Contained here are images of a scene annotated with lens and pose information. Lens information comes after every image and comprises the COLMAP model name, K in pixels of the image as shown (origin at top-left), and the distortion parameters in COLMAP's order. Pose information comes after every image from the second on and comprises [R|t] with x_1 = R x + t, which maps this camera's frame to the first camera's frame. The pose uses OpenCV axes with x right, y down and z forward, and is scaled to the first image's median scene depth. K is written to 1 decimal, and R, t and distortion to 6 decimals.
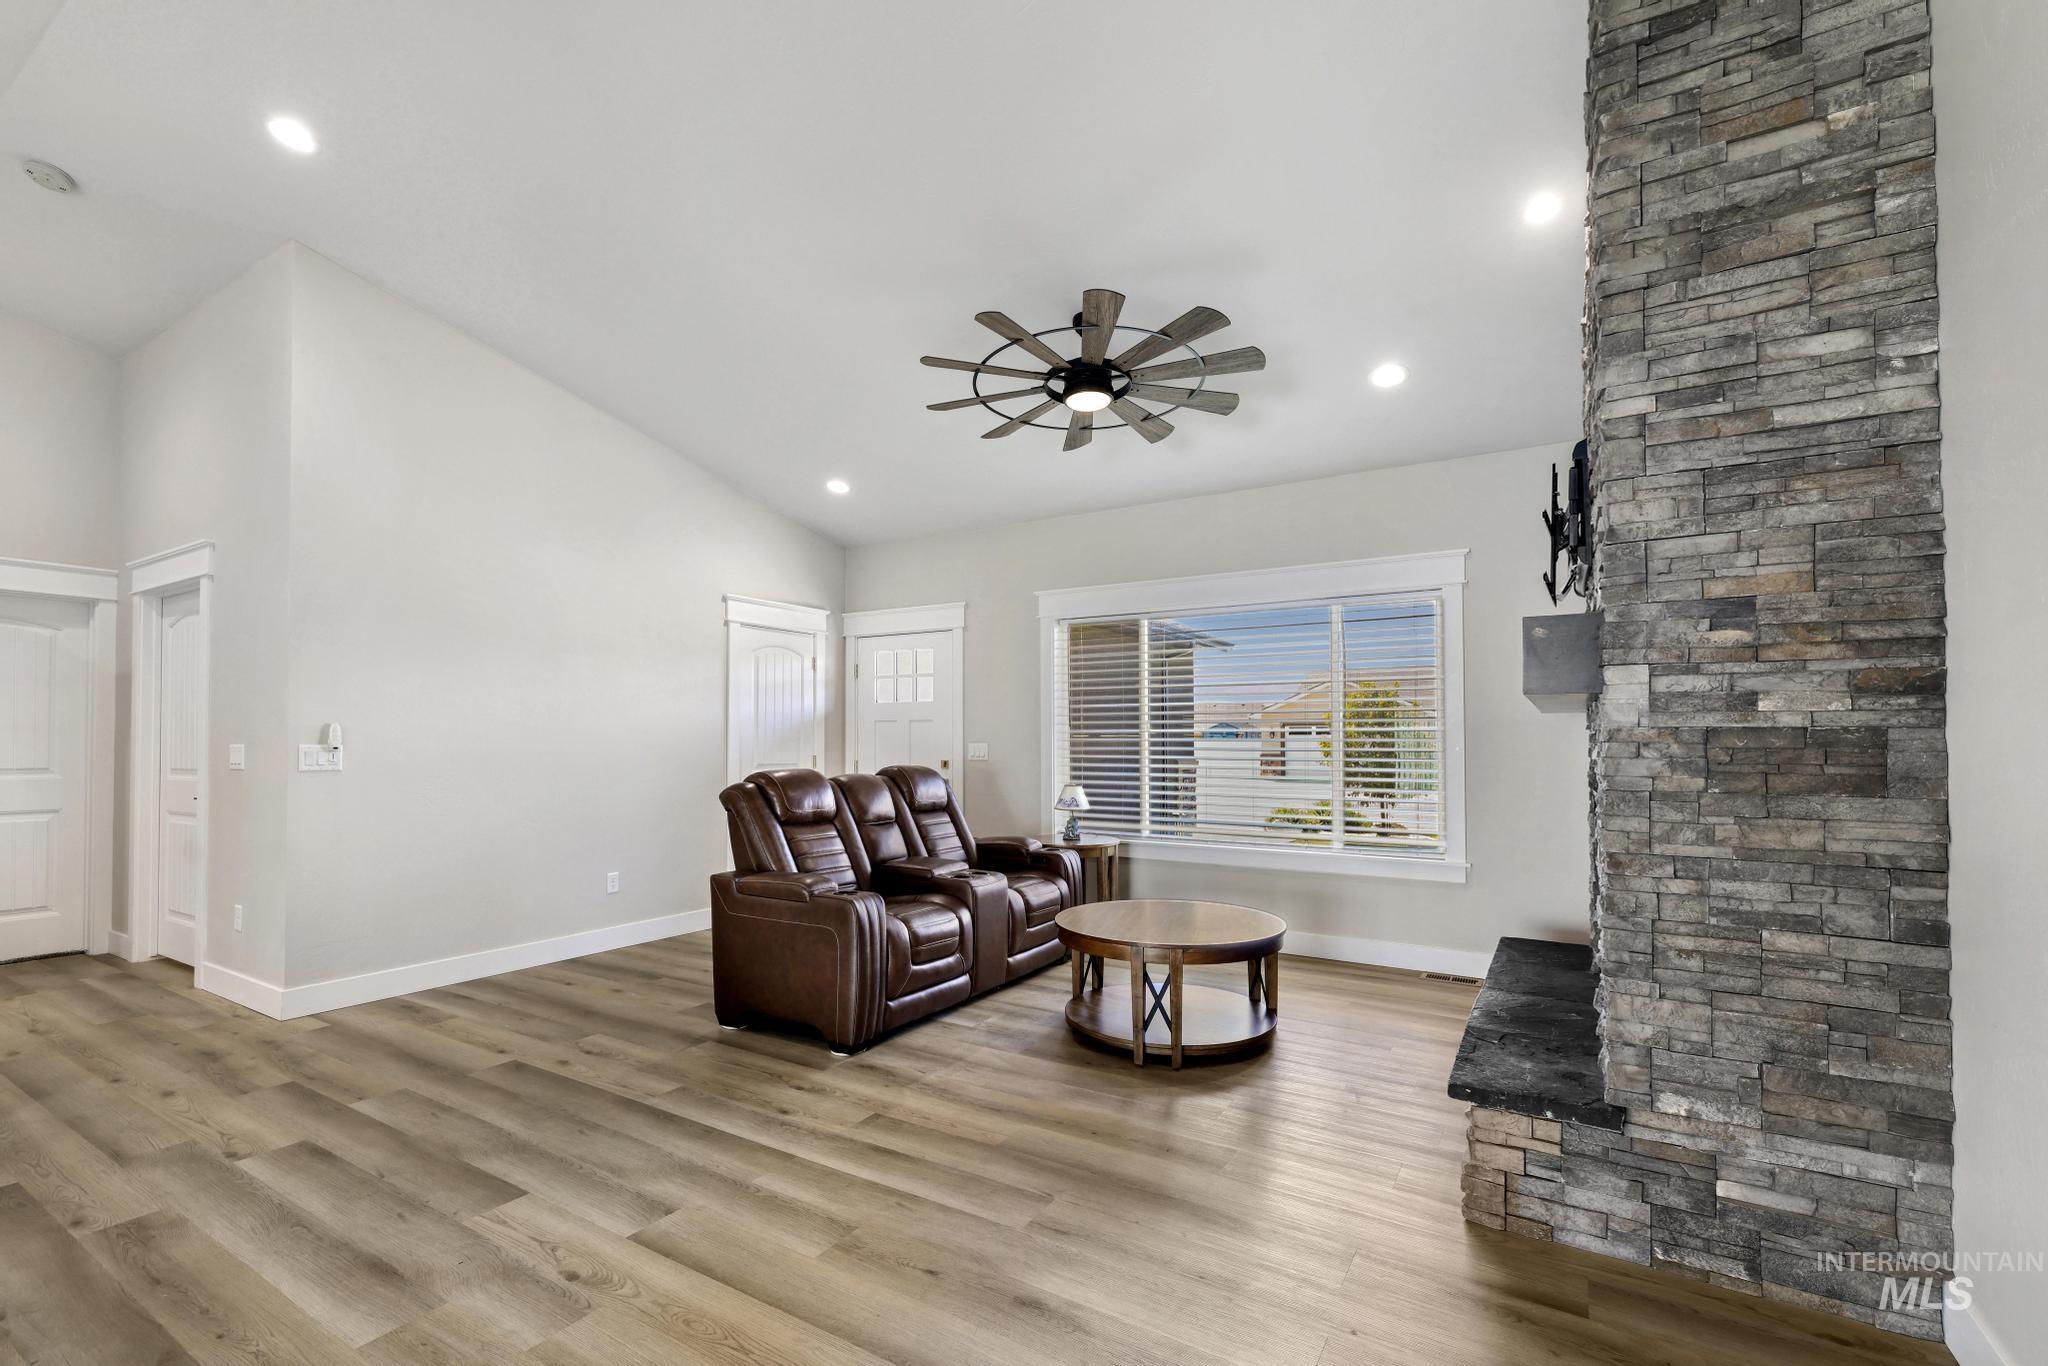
lens RADIAL K [[902.2, 0, 1006.9], [0, 902.2, 736.6], [0, 0, 1]] dist [-0.000356, -0.000124]
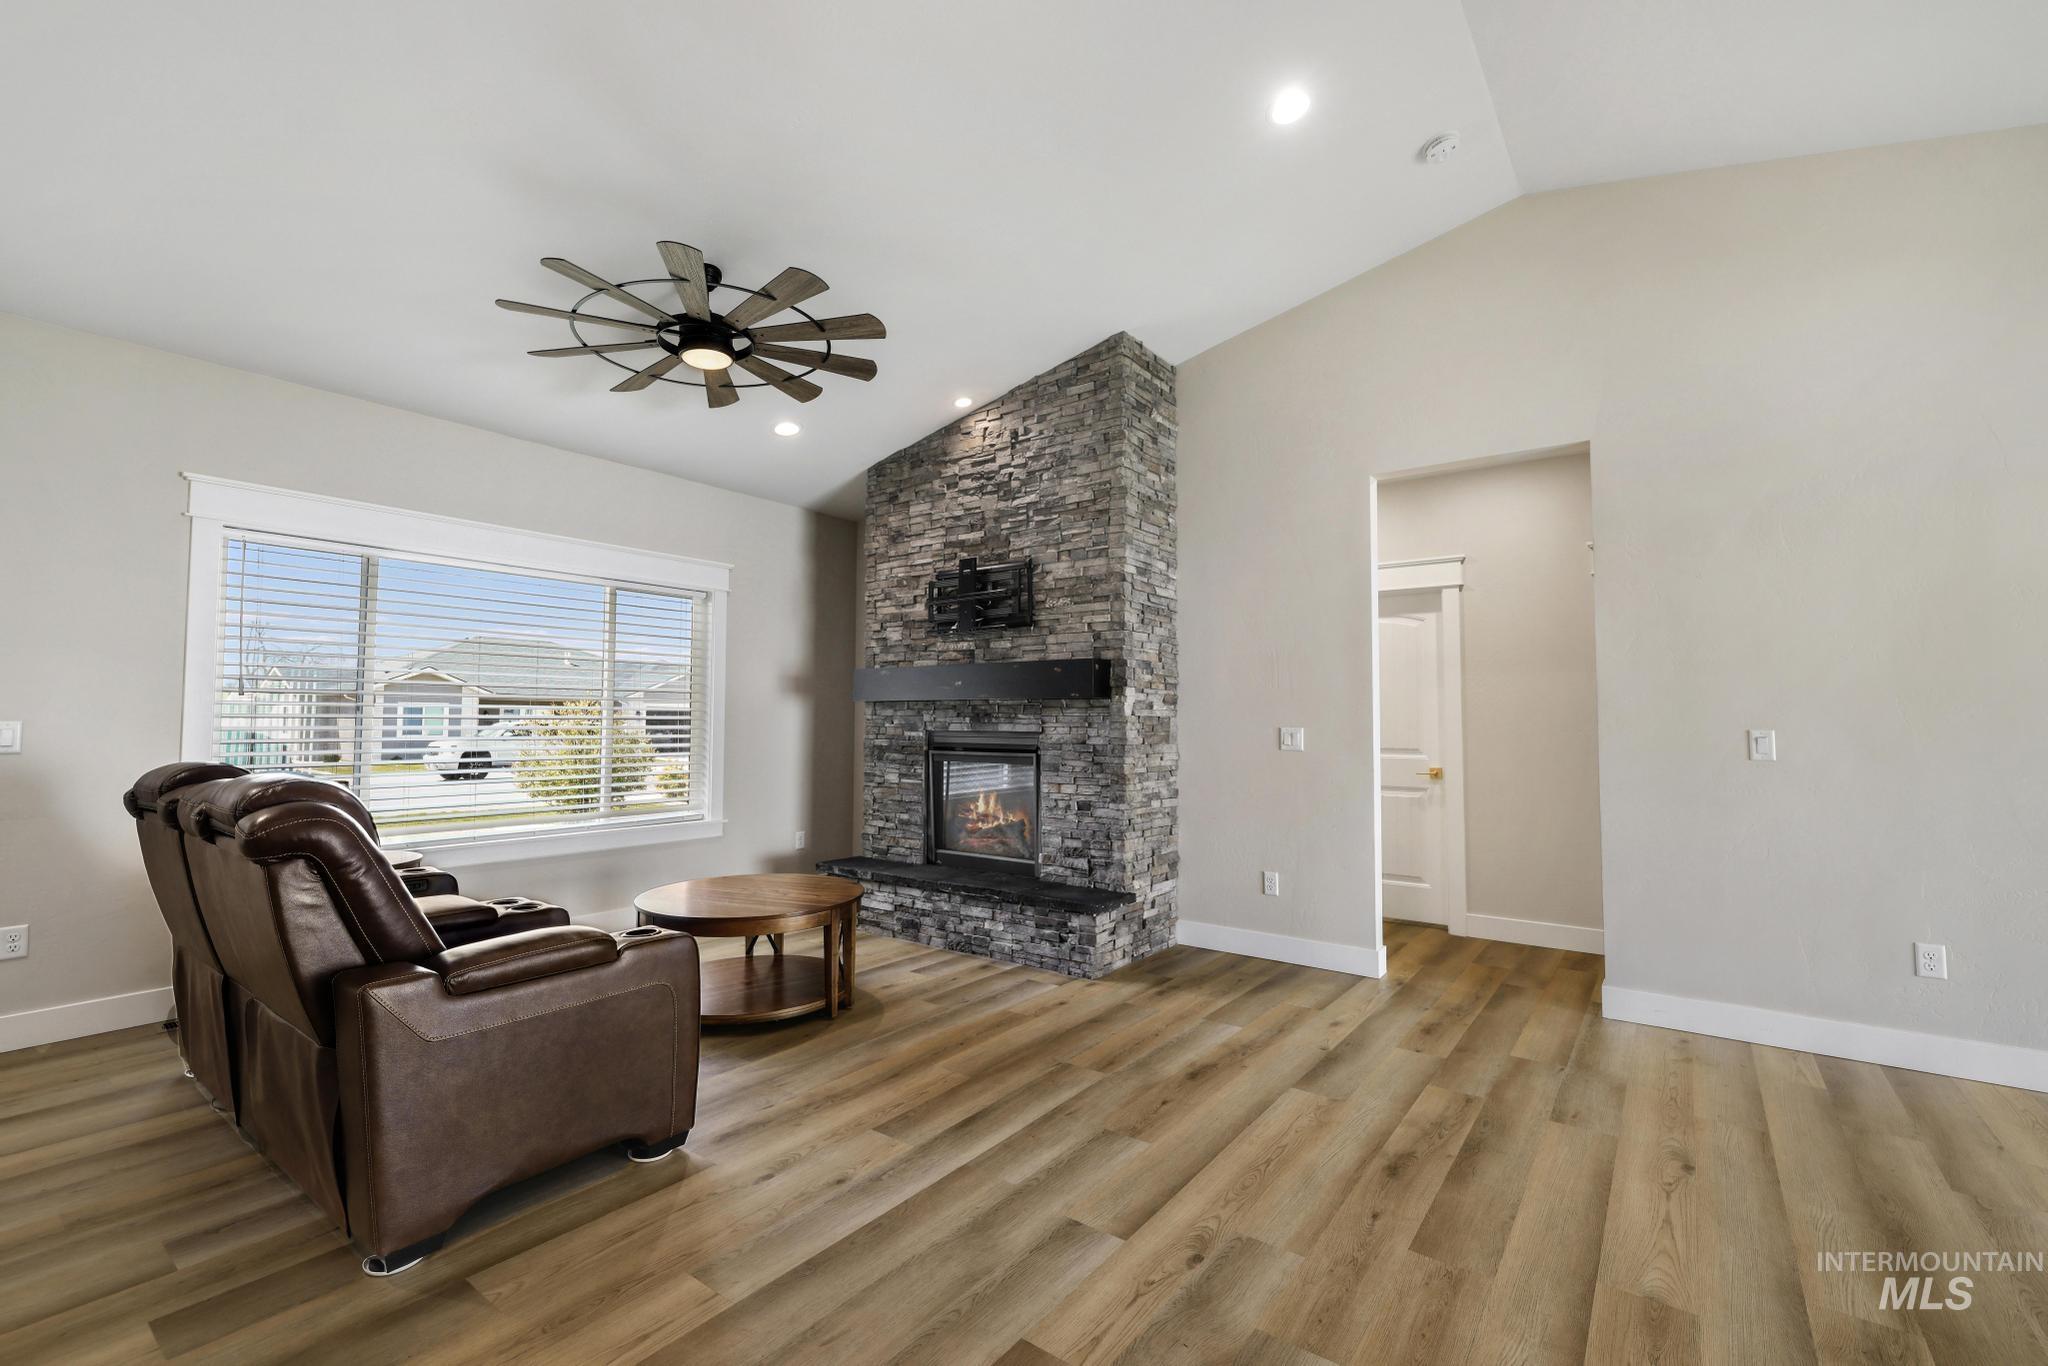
lens RADIAL K [[902.2, 0, 1020.9], [0, 902.2, 684.8], [0, 0, 1]] dist [-0.000356, -0.000124]
pose [[0.065169, 0.040537, 0.997051, -1.334201], [-0.010045, 0.999151, -0.039966, 0.004818], [-0.997824, -0.007411, 0.065521, 0.997266]]
